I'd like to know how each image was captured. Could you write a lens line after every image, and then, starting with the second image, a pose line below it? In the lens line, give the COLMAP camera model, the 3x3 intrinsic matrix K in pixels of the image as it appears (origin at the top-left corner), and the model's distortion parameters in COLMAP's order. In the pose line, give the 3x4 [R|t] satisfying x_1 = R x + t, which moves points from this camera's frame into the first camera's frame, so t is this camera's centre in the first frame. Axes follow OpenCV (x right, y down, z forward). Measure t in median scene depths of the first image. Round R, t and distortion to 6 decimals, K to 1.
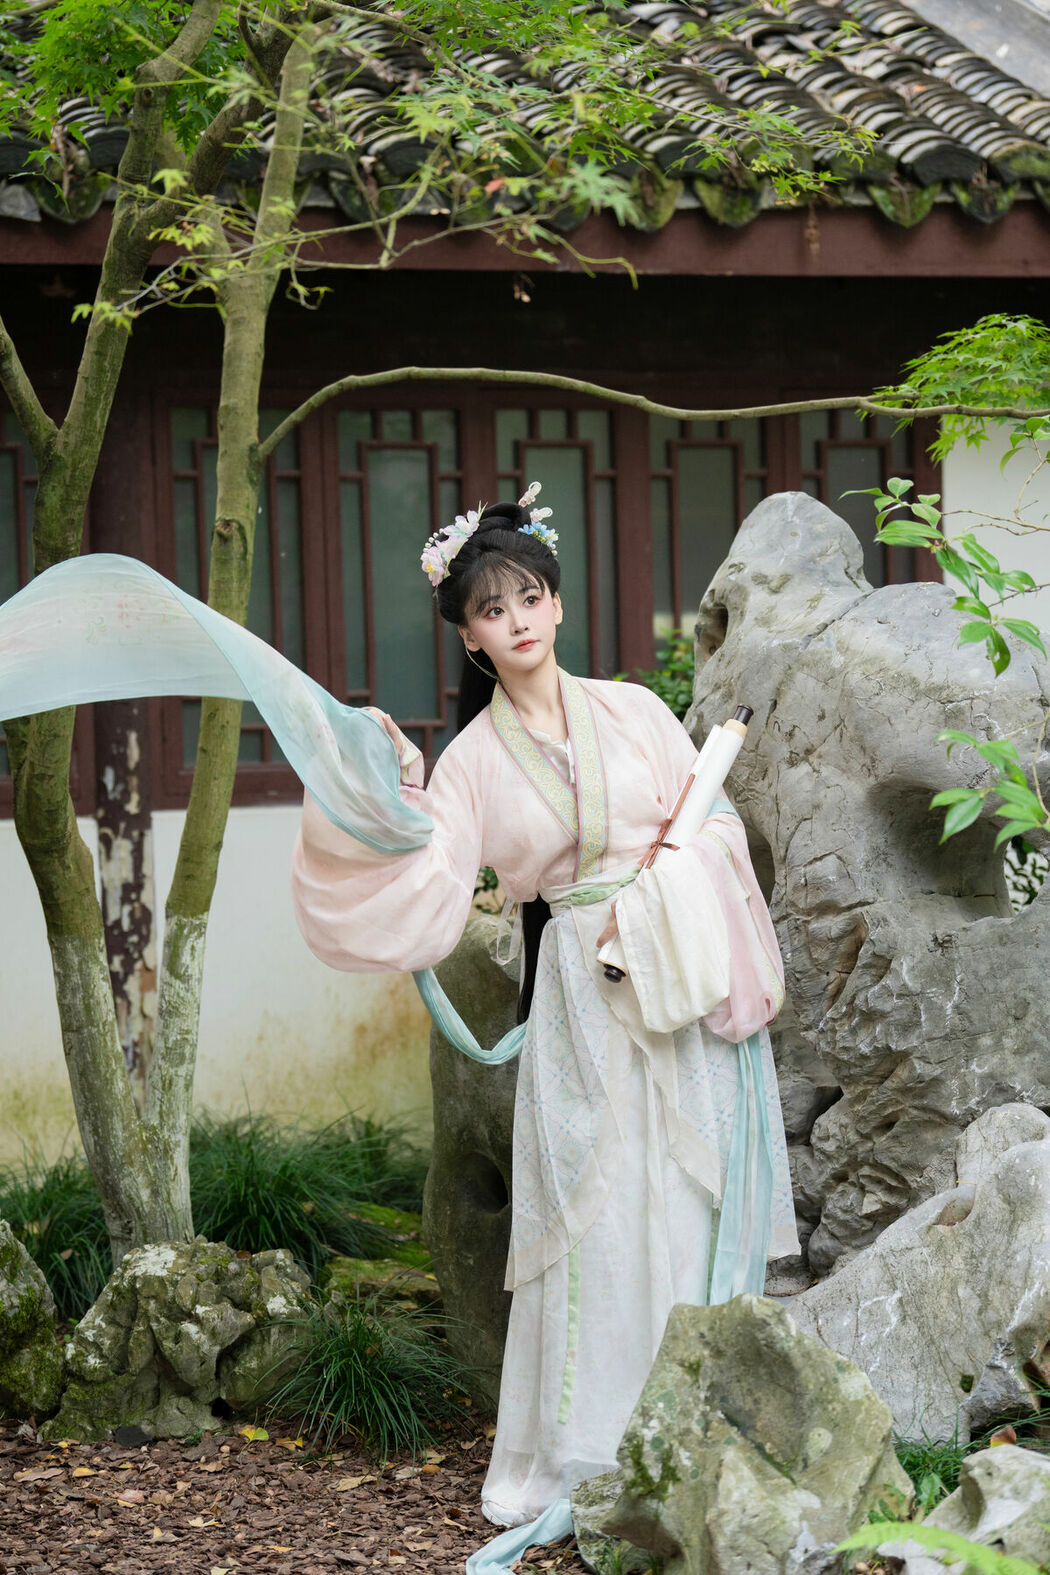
lens RADIAL K [[3437.2, 0, 545.2], [0, 3437.2, 760.0], [0, 0, 1]] dist [0.033075, 1.279640]
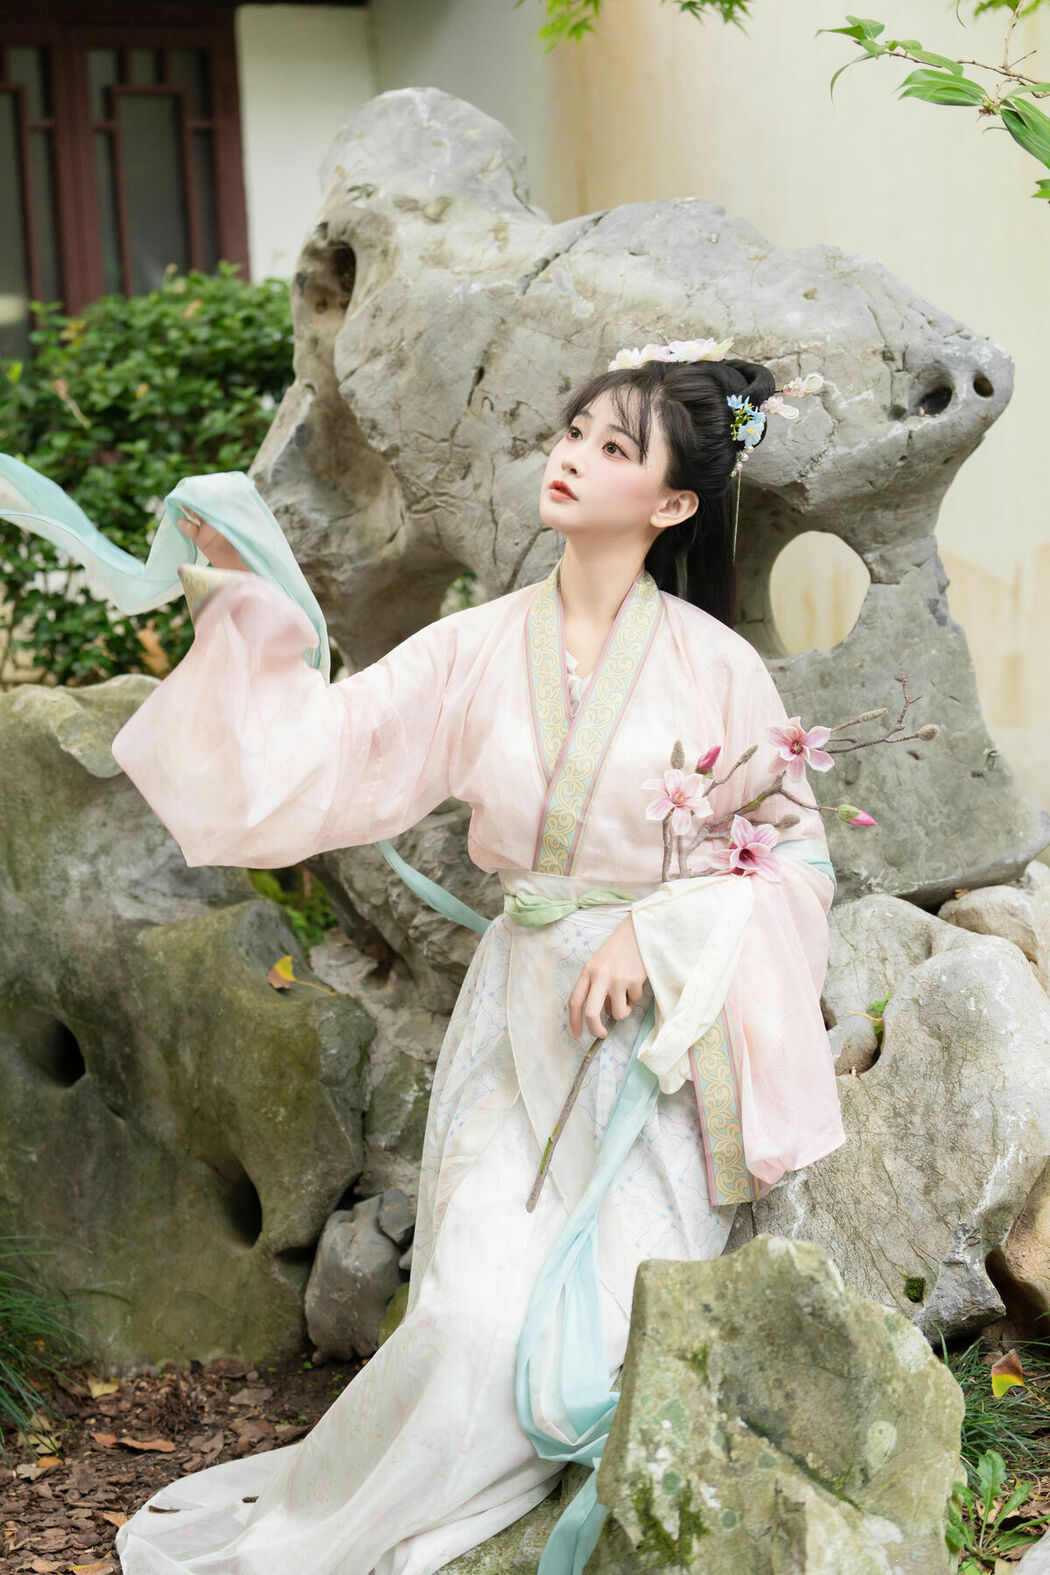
lens RADIAL K [[3110.4, 0, 525.0], [0, 3110.4, 787.5], [0, 0, 1]] dist [0.024476, -0.399651]
pose [[0.941043, -0.074071, 0.330079, -0.143536], [0.039962, 0.993243, 0.108957, -0.000568], [-0.335919, -0.089343, 0.937644, 0.364992]]
